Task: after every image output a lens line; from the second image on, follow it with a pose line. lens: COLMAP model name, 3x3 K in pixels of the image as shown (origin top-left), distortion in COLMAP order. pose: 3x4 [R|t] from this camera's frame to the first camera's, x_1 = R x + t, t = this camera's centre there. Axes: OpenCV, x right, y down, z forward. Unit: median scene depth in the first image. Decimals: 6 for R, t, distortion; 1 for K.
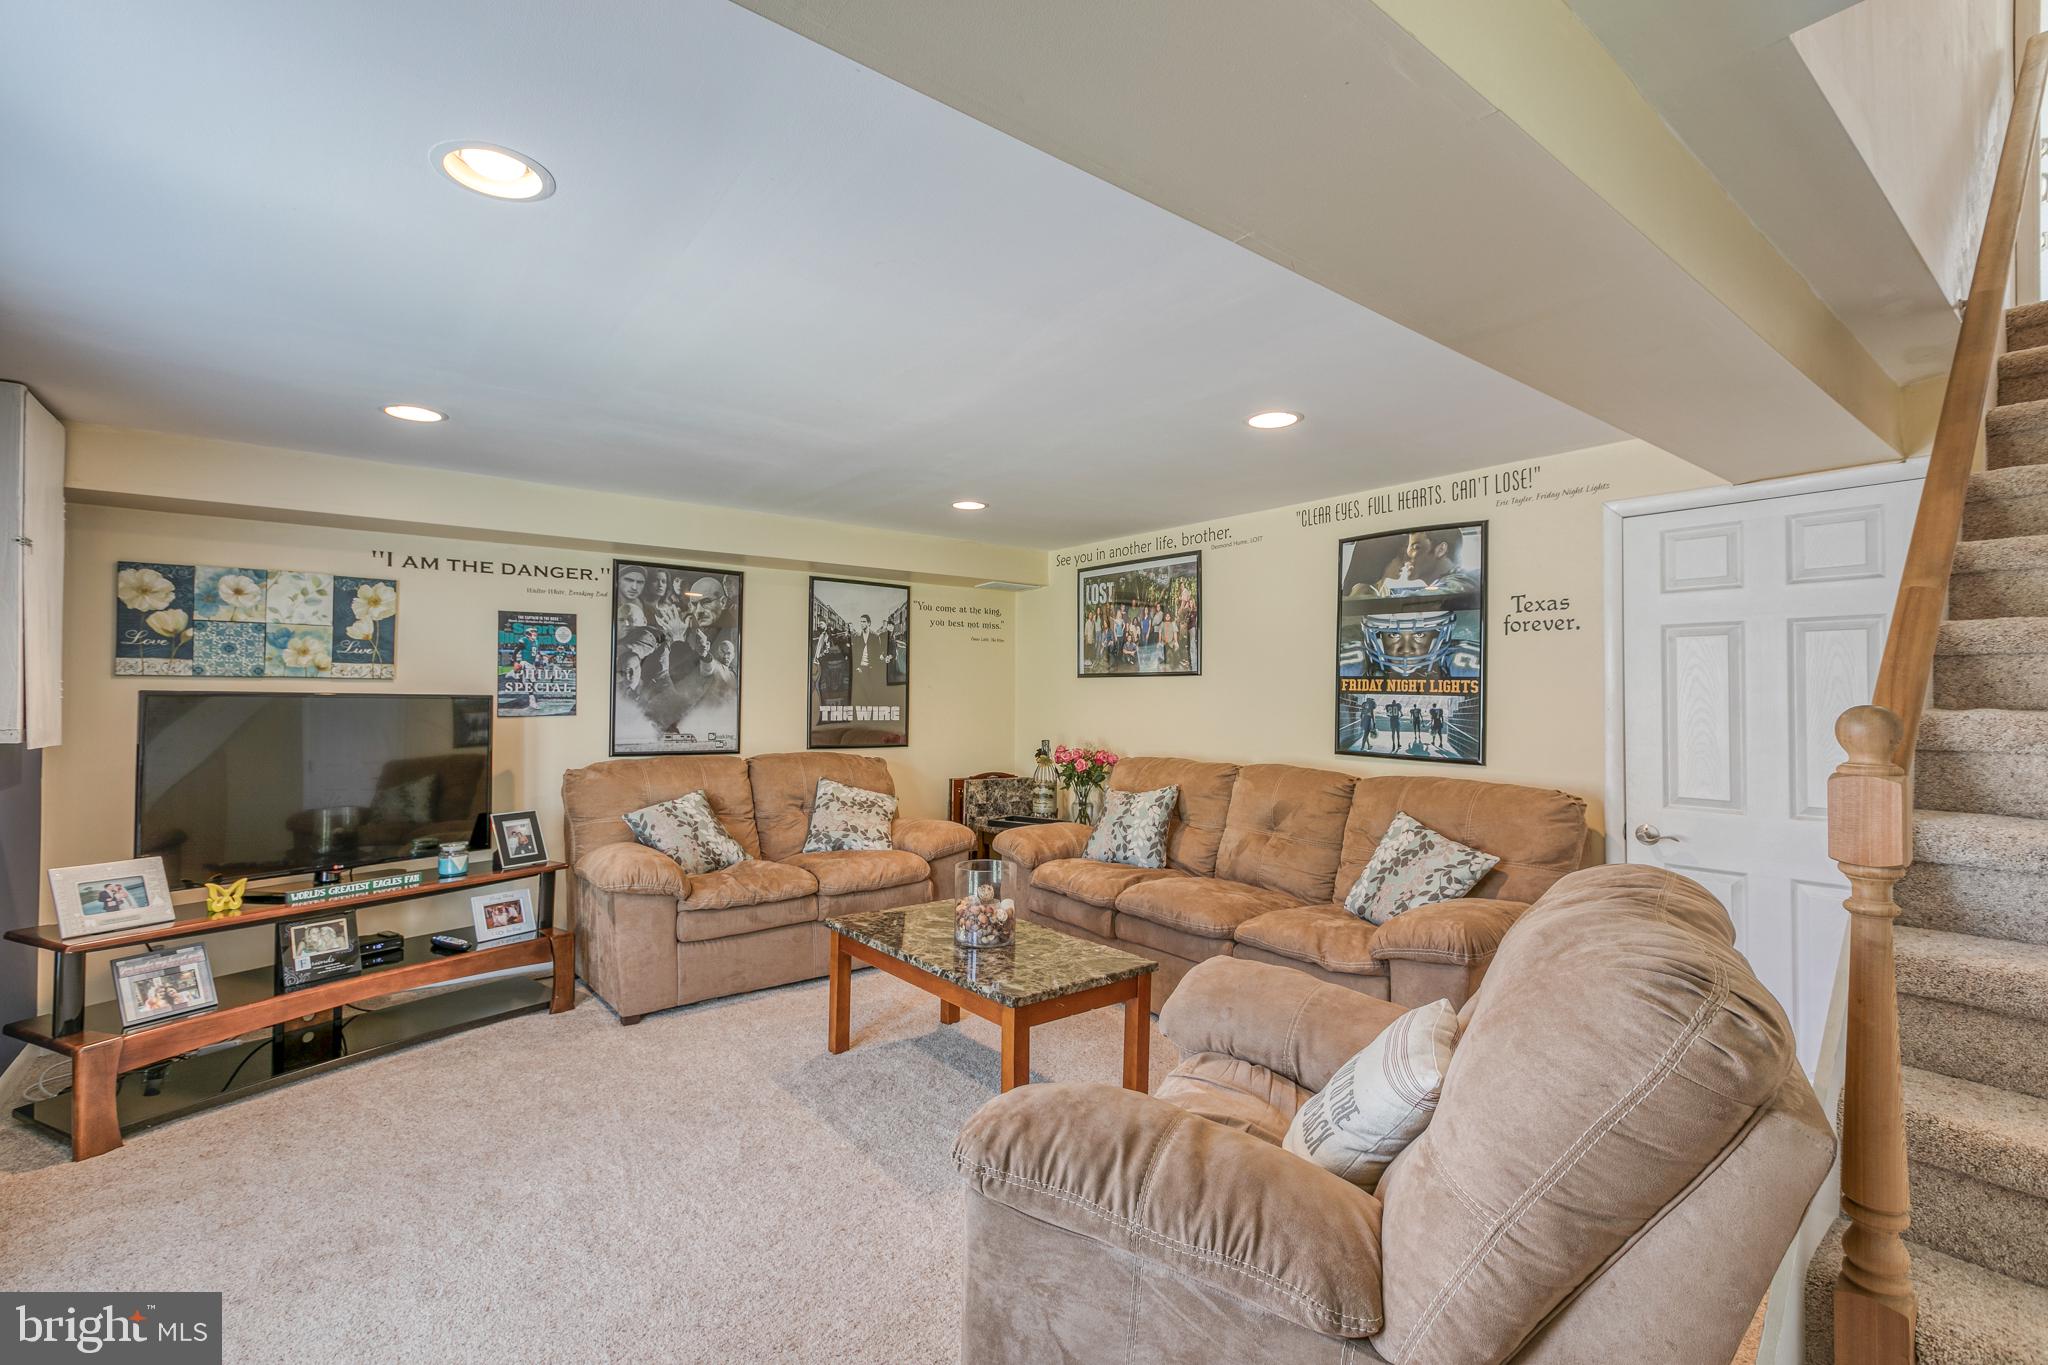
lens RADIAL K [[919.6, 0, 1019.1], [0, 919.6, 682.5], [0, 0, 1]] dist [0.001517, -0.000624]
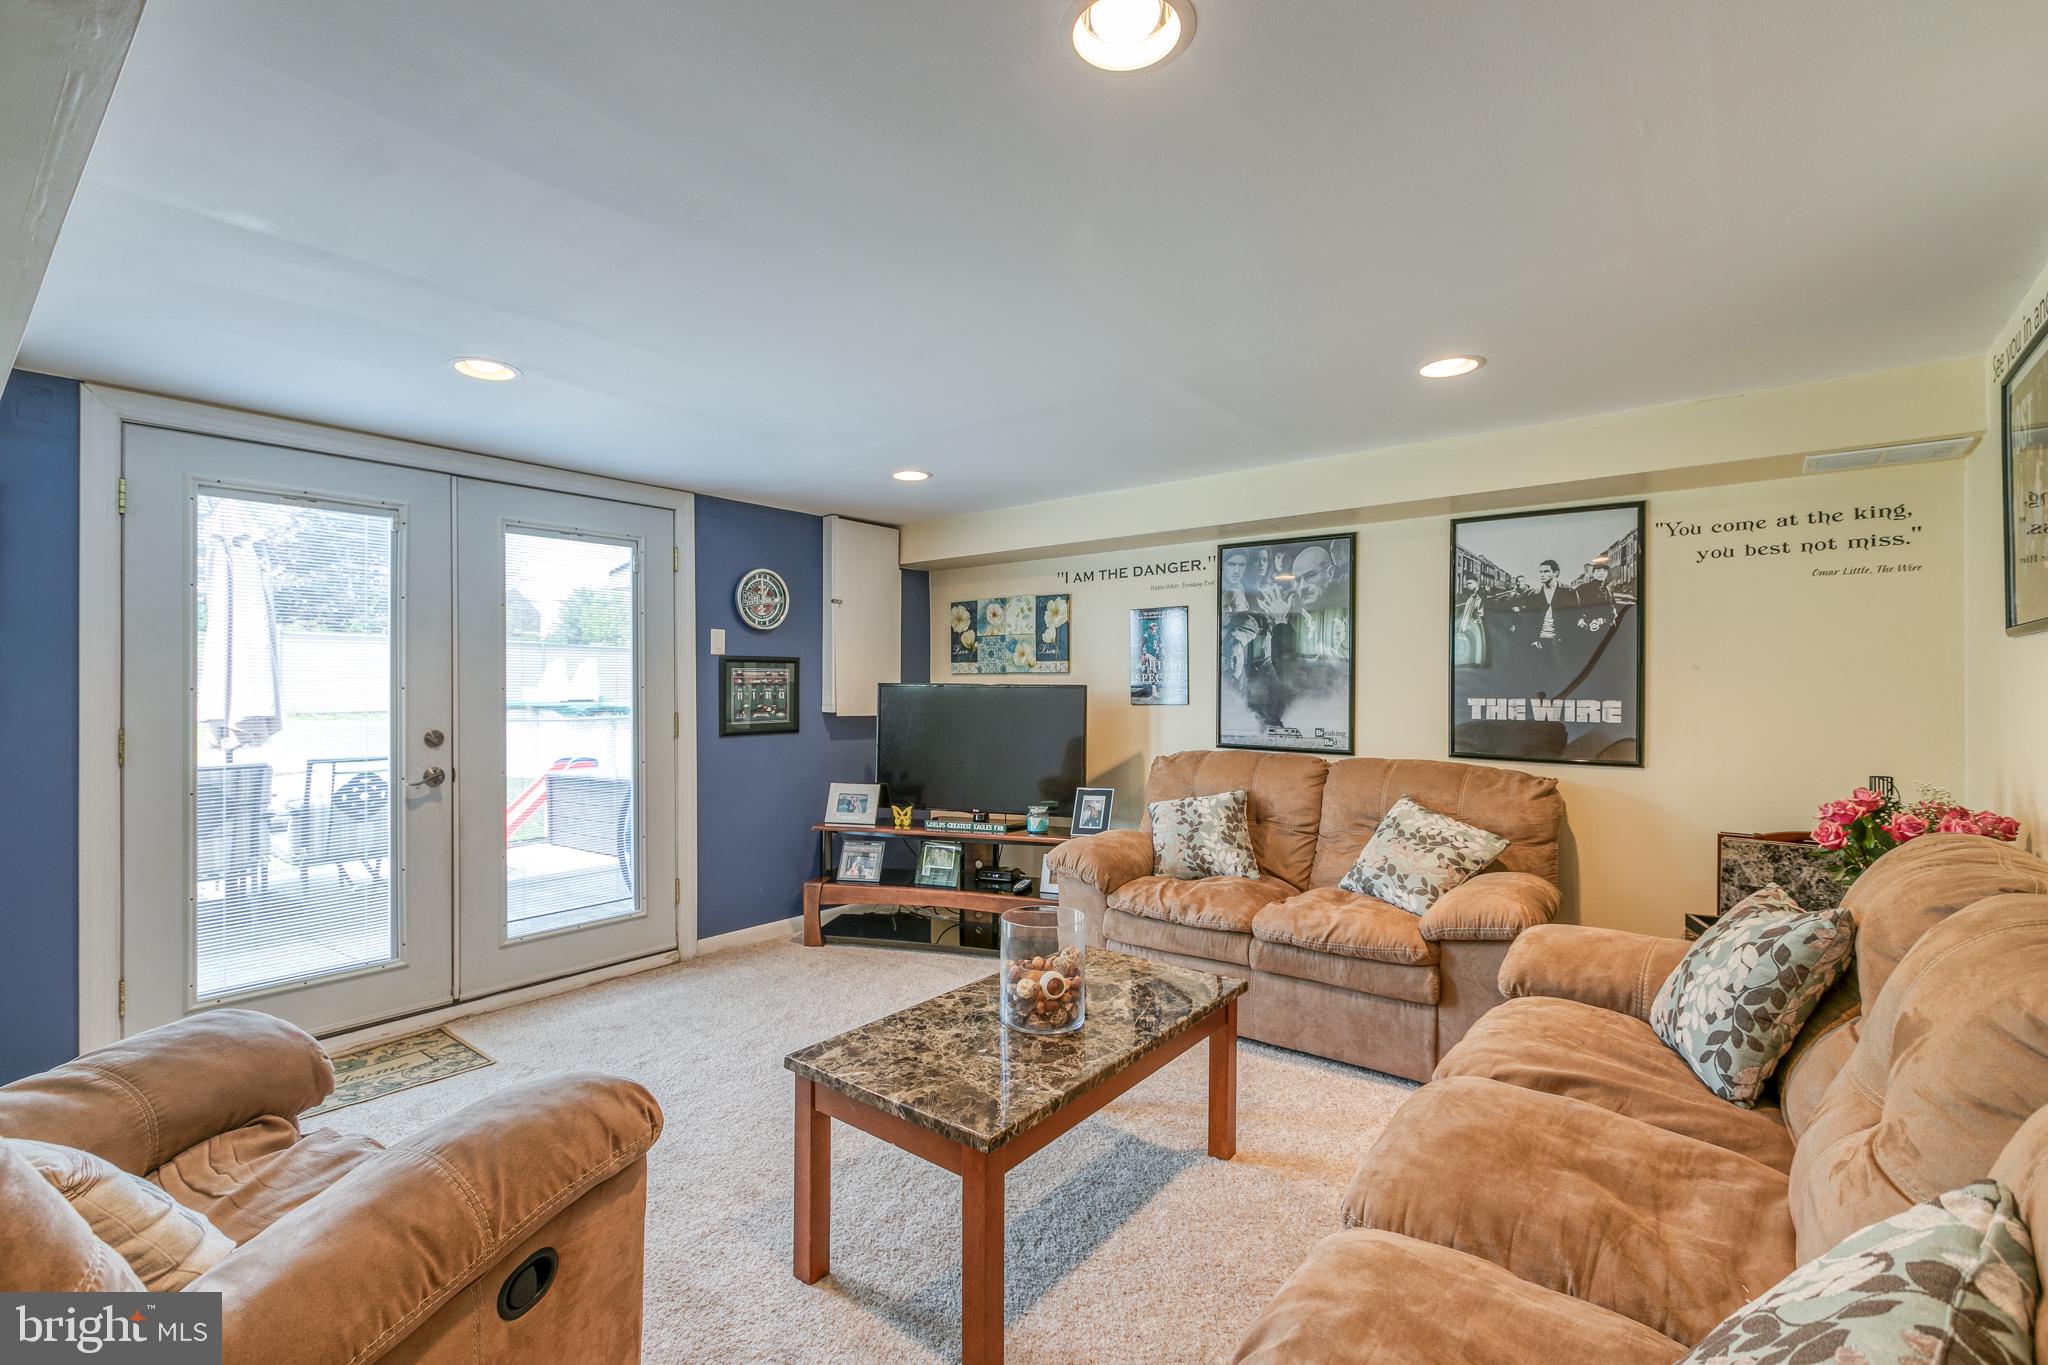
lens RADIAL K [[919.6, 0, 1018.6], [0, 919.6, 689.4], [0, 0, 1]] dist [0.001517, -0.000624]
pose [[0.223393, -0.000350, -0.974728, 0.500060], [0.016440, 0.999859, 0.003409, 0.012979], [0.974590, -0.016786, 0.223367, 0.619305]]
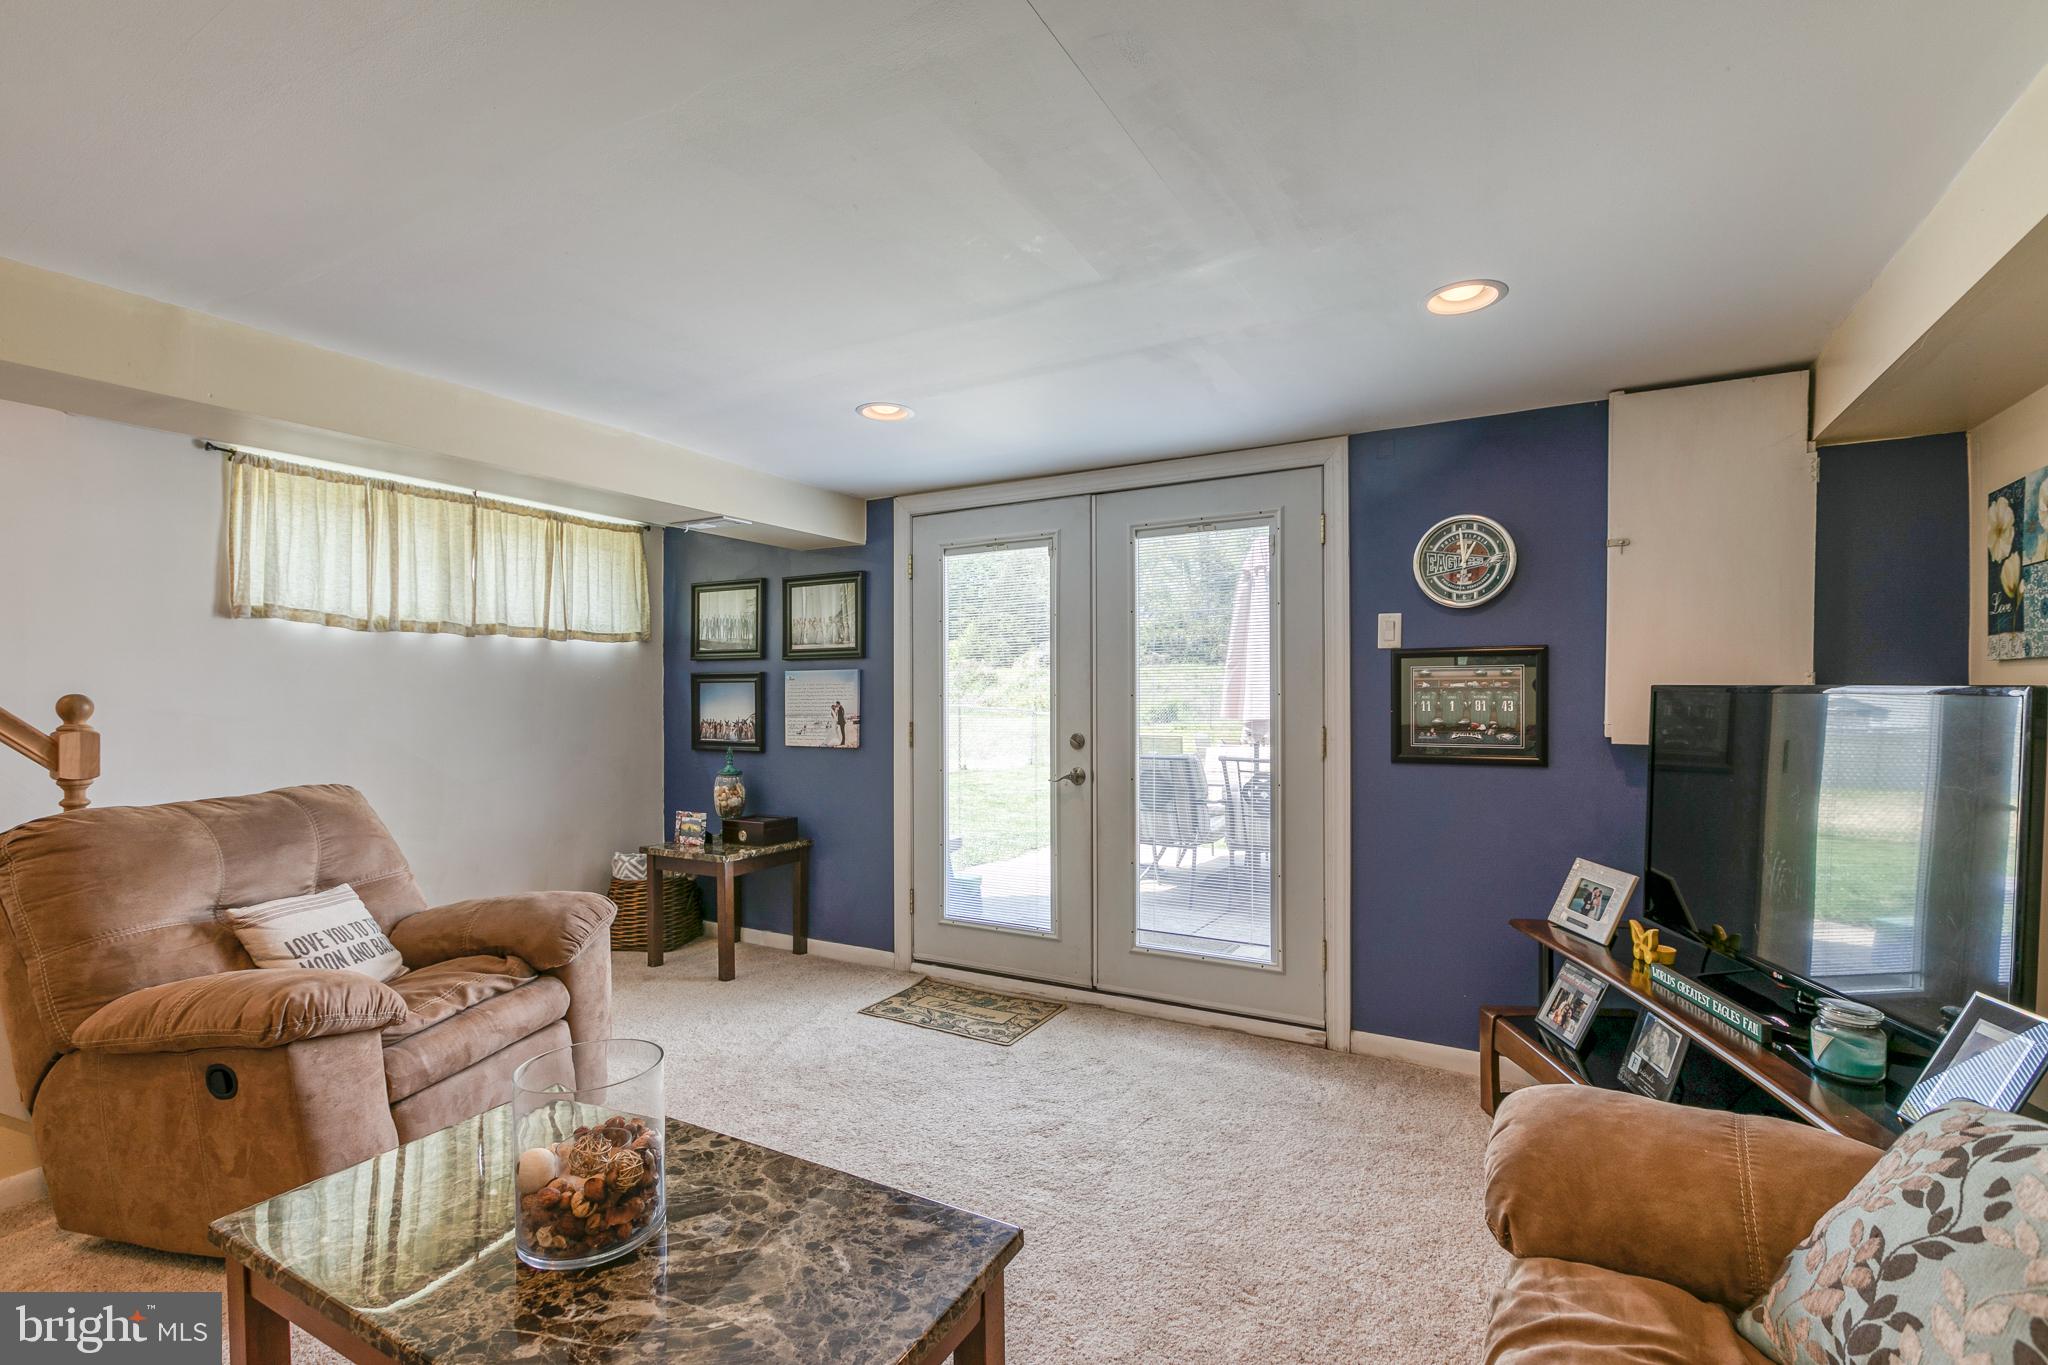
lens RADIAL K [[919.6, 0, 1011.4], [0, 919.6, 708.6], [0, 0, 1]] dist [0.001517, -0.000624]
pose [[-0.929928, 0.002571, -0.367733, -0.046427], [0.003524, 0.999992, -0.001921, 0.021143], [0.367725, -0.003083, -0.929929, 1.121701]]
